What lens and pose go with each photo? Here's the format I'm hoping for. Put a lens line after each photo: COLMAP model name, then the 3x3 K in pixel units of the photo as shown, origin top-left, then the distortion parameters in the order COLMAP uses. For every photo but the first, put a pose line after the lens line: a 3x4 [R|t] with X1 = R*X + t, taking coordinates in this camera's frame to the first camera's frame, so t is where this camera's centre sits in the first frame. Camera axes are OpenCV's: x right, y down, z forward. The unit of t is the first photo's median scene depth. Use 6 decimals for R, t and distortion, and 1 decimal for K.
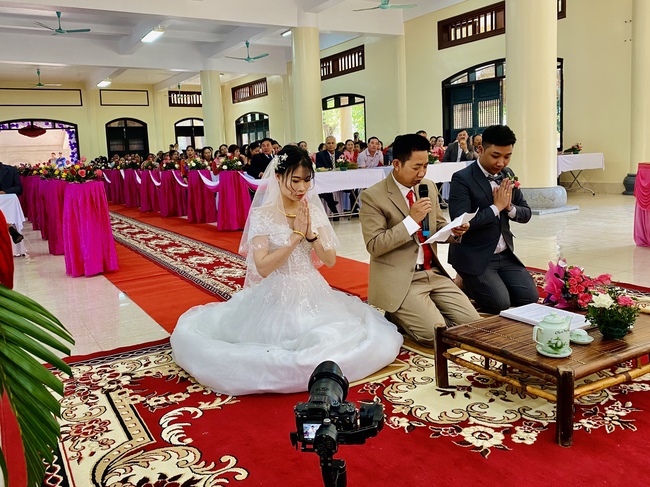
lens RADIAL K [[545.6, 0, 298.3], [0, 545.6, 218.3], [0, 0, 1]] dist [0.035442, -0.006721]
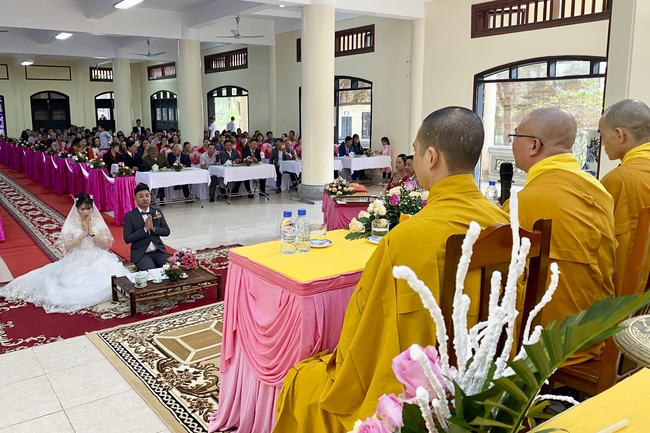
lens RADIAL K [[533.4, 0, 304.3], [0, 533.4, 214.9], [0, 0, 1]] dist [-0.002301, -0.007325]
pose [[0.993777, 0.027723, 0.107879, 0.105518], [-0.036401, 0.996184, 0.079322, -0.037830], [-0.105268, -0.082755, 0.990995, -0.180347]]
